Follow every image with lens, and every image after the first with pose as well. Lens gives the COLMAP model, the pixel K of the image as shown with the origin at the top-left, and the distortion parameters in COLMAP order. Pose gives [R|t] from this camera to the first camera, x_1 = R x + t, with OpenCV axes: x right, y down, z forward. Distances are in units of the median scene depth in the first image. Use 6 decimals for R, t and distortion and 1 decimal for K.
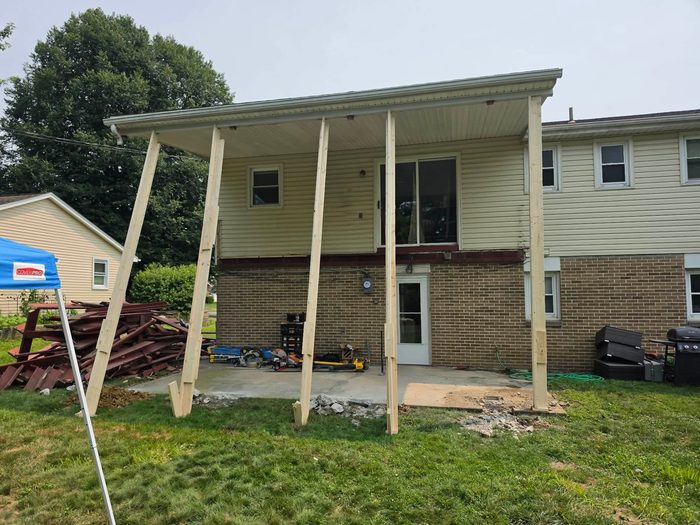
lens RADIAL K [[475.8, 0, 331.4], [0, 475.8, 271.4], [0, 0, 1]] dist [0.050152, -0.055668]
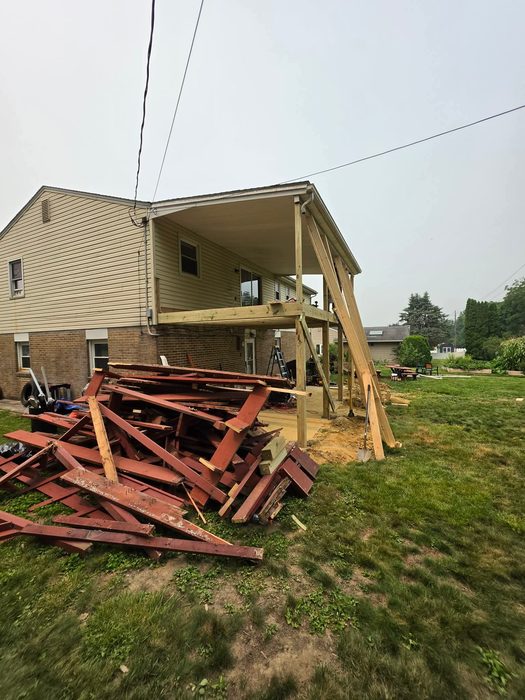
lens RADIAL K [[281.0, 0, 262.5], [0, 281.0, 350.0], [0, 0, 1]] dist [-0.000895, -0.000249]
pose [[0.203726, -0.031141, 0.978533, -0.868007], [-0.030595, 0.998803, 0.038156, 0.010688], [-0.978550, -0.037712, 0.202529, 0.785635]]
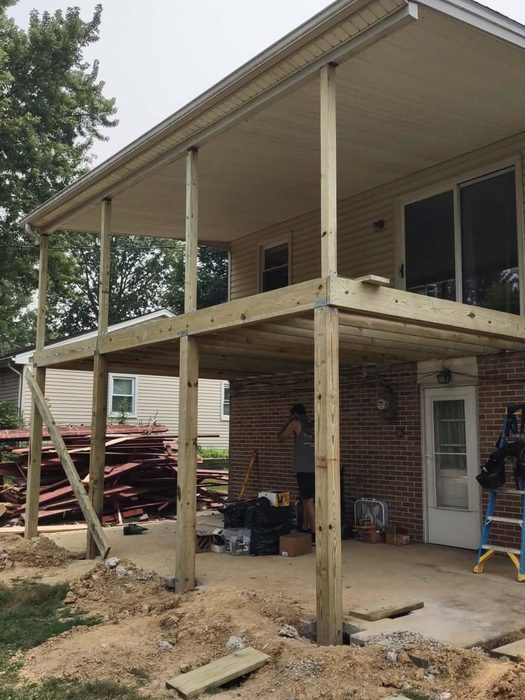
lens RADIAL K [[678.5, 0, 267.4], [0, 678.5, 353.8], [0, 0, 1]] dist [0.025465, -0.010164]
pose [[0.799045, -0.063885, -0.597867, 0.504274], [0.021339, 0.996726, -0.077985, 0.029689], [0.600892, 0.049556, 0.797793, 0.230897]]
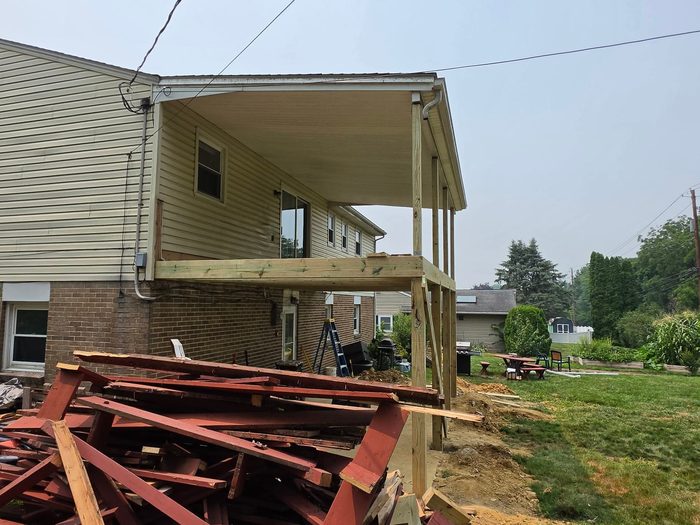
lens RADIAL K [[465.6, 0, 340.1], [0, 465.6, 256.7], [0, 0, 1]] dist [0.000745, 0.000110]
pose [[0.056271, 0.108109, 0.992545, -0.872024], [-0.062319, 0.992562, -0.104578, 0.001884], [-0.996469, -0.055970, 0.062589, 0.879648]]
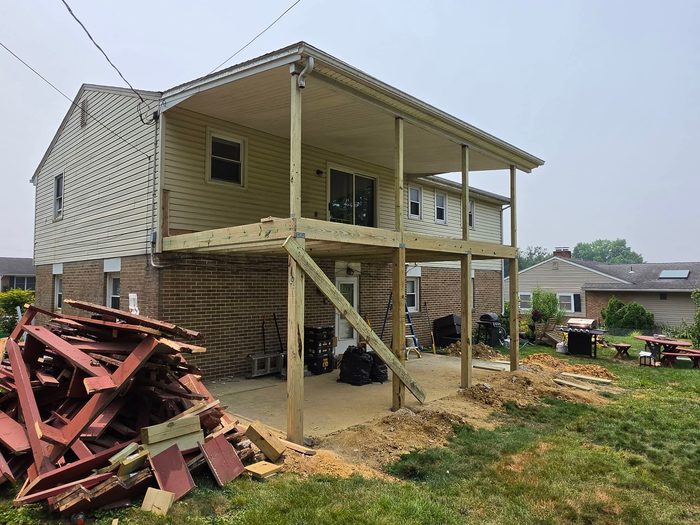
lens RADIAL K [[465.6, 0, 340.1], [0, 465.6, 256.7], [0, 0, 1]] dist [0.000745, 0.000110]
pose [[0.508544, 0.060964, 0.858875, -0.800541], [-0.051529, 0.997857, -0.040318, 0.007461], [-0.859493, -0.023754, 0.510596, 0.495625]]
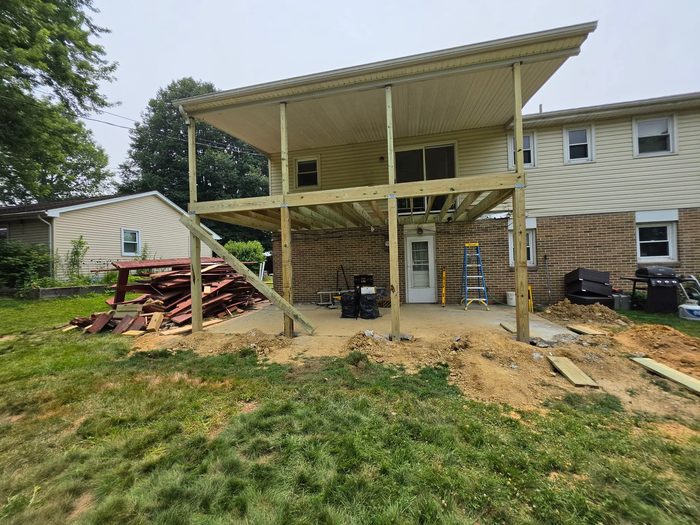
lens RADIAL K [[277.3, 0, 346.2], [0, 277.3, 260.1], [0, 0, 1]] dist [-0.001263, -0.000028]
pose [[0.999439, -0.024458, 0.022859, -0.062003], [0.023539, 0.998938, 0.039617, 0.042800], [-0.023804, -0.039056, 0.998953, 0.246135]]
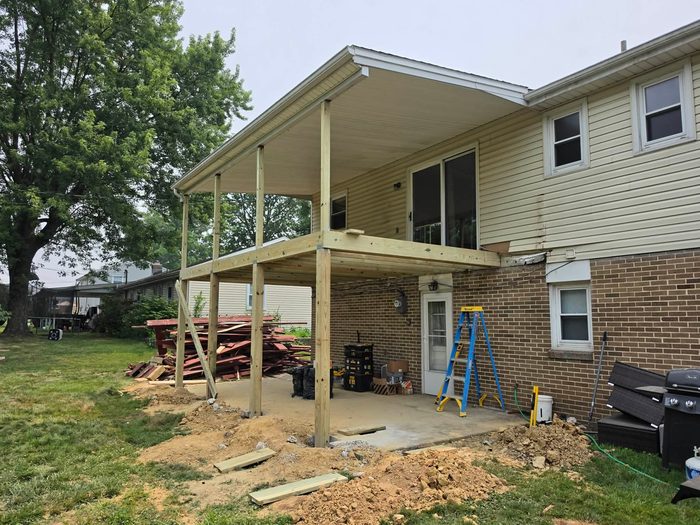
lens RADIAL K [[489.4, 0, 342.9], [0, 489.4, 274.1], [0, 0, 1]] dist [0.062448, -0.061977]
pose [[0.748715, -0.053053, -0.660765, 0.666445], [0.022624, 0.998257, -0.054514, 0.021037], [0.662506, 0.025866, 0.748610, 0.220277]]
